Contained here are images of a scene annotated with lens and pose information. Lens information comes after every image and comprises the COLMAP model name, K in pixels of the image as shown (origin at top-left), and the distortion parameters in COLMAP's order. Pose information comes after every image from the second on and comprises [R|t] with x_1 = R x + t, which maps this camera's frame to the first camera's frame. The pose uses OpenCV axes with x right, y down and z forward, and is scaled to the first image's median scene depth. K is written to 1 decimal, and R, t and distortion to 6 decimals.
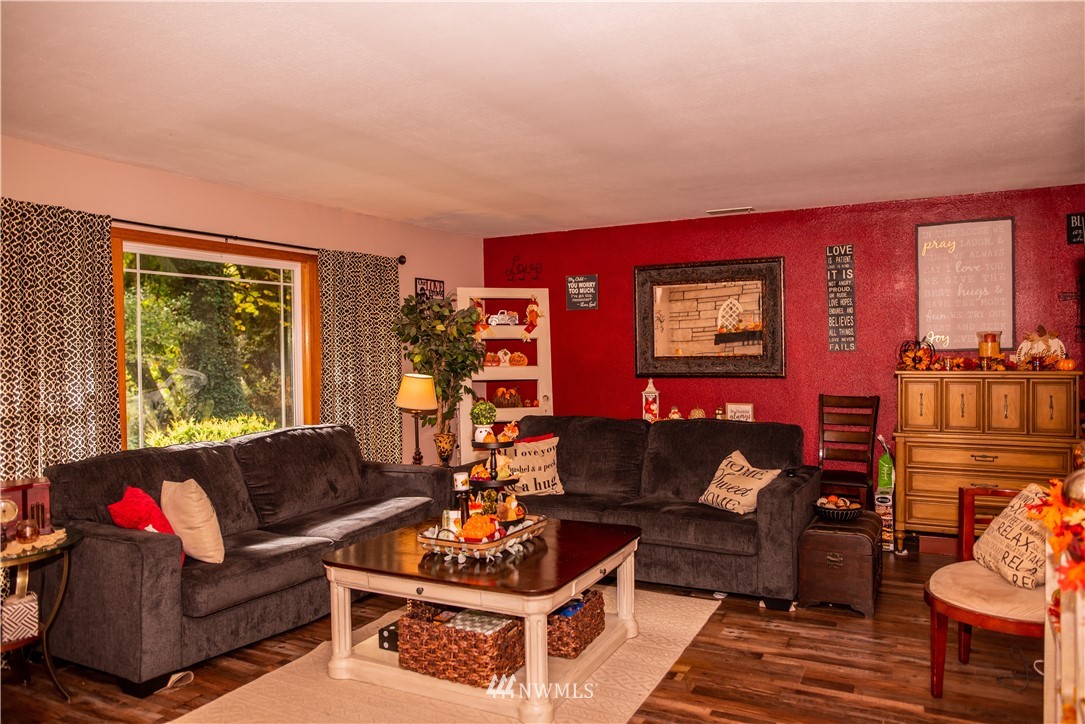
lens RADIAL K [[764.2, 0, 539.5], [0, 764.2, 359.0], [0, 0, 1]] dist [-0.011605, 0.002401]
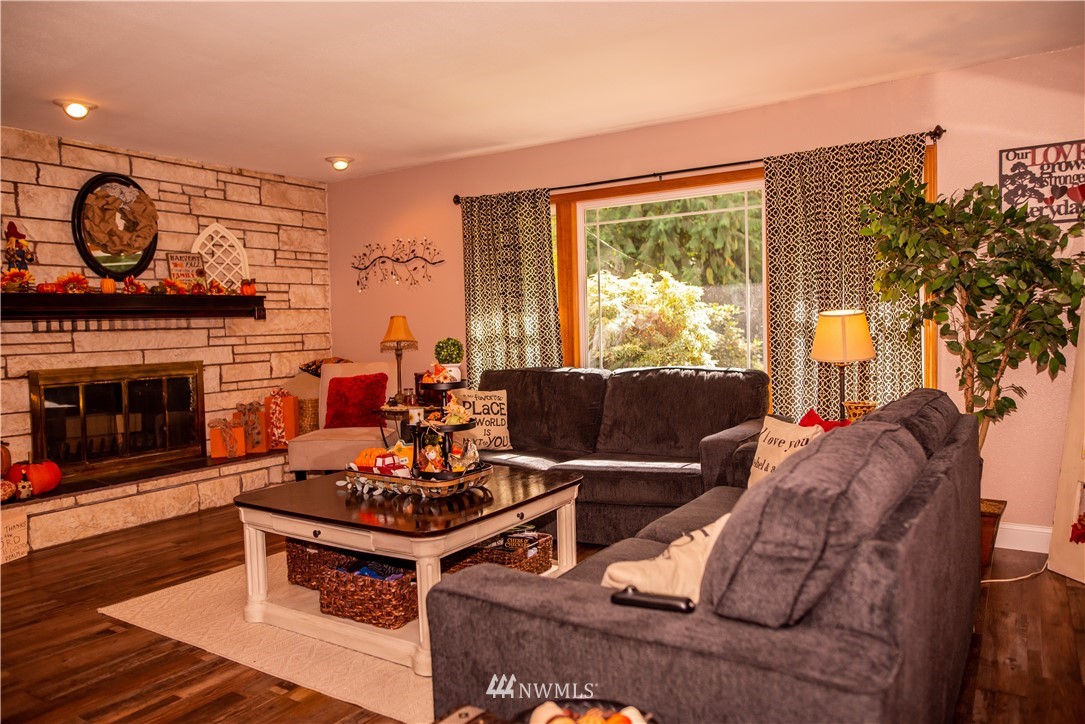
lens RADIAL K [[764.2, 0, 538.6], [0, 764.2, 364.4], [0, 0, 1]] dist [-0.011605, 0.002401]
pose [[-0.100627, 0.064537, -0.992829, 0.638656], [0.008128, 0.997914, 0.064043, 0.026218], [0.994891, -0.001626, -0.100941, 0.944626]]
